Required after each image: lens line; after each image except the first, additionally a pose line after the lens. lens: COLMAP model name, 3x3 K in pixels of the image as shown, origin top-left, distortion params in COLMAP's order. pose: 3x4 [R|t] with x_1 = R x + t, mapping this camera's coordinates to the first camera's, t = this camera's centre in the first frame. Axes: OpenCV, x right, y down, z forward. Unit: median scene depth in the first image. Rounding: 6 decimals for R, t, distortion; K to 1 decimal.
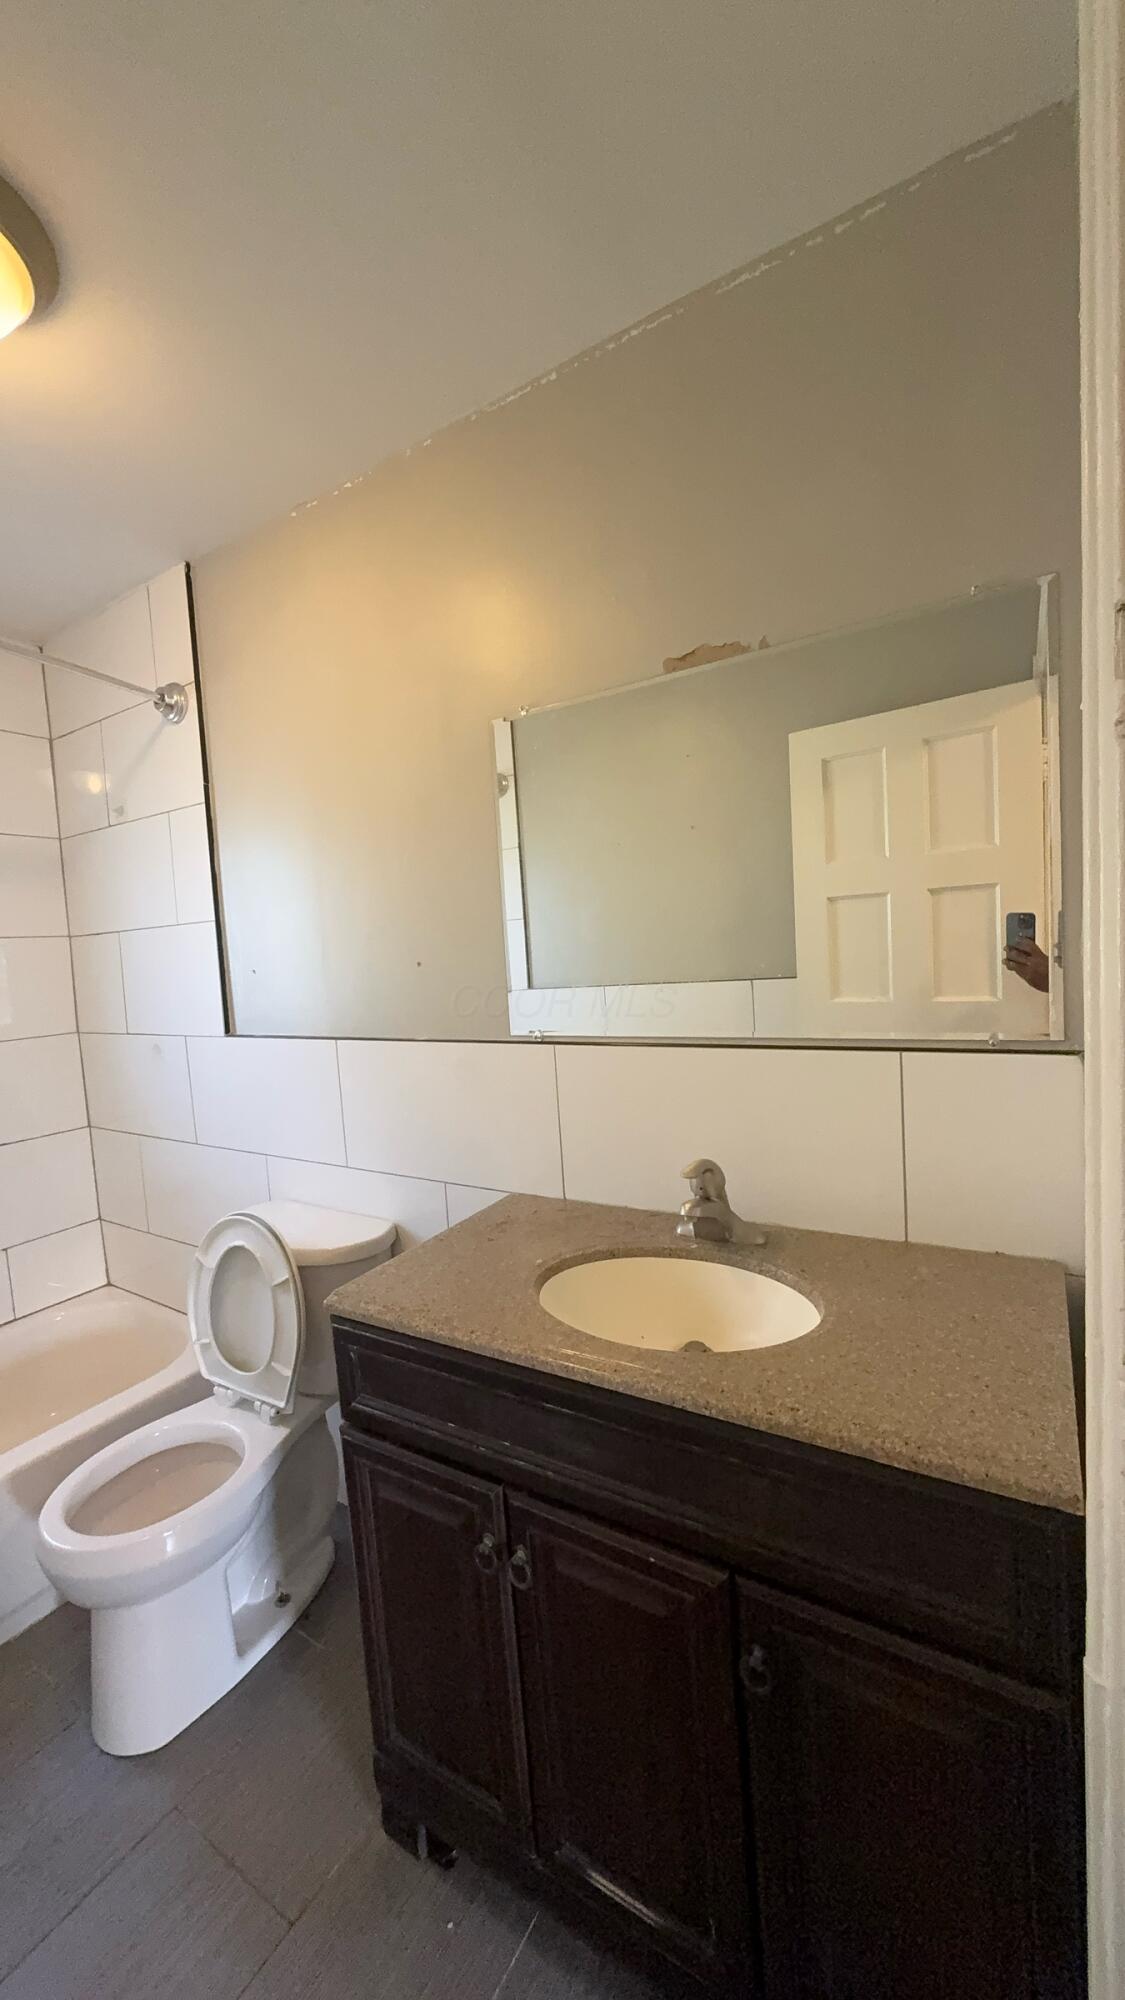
lens RADIAL K [[757.5, 0, 562.5], [0, 757.5, 1000.0], [0, 0, 1]] dist [0.000333, -0.000115]
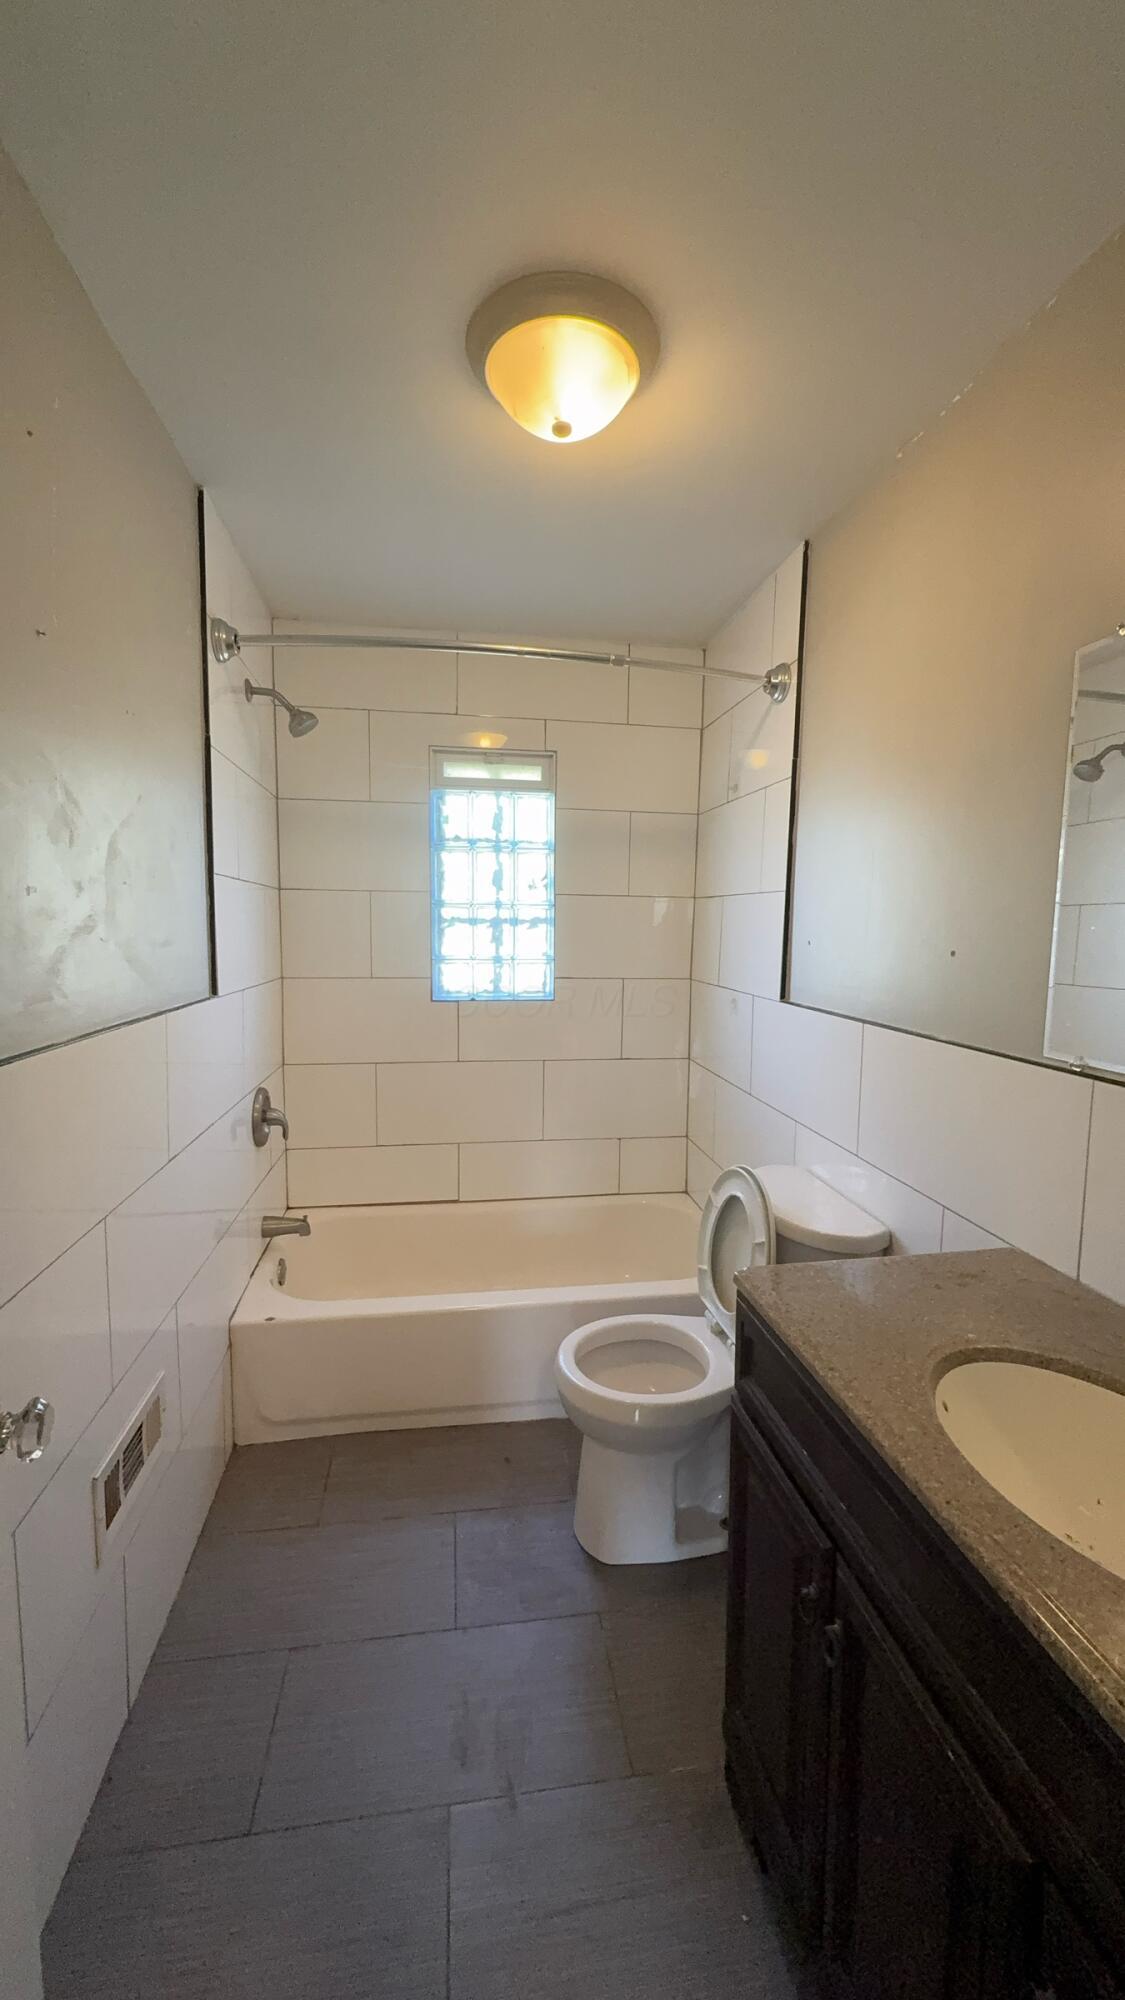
lens RADIAL K [[757.5, 0, 562.5], [0, 757.5, 1000.0], [0, 0, 1]] dist [0.000333, -0.000115]
pose [[0.660702, 0.145441, -0.736423, 0.160241], [-0.104474, 0.989319, 0.101655, -0.036235], [0.743342, 0.009773, 0.668840, 0.085454]]
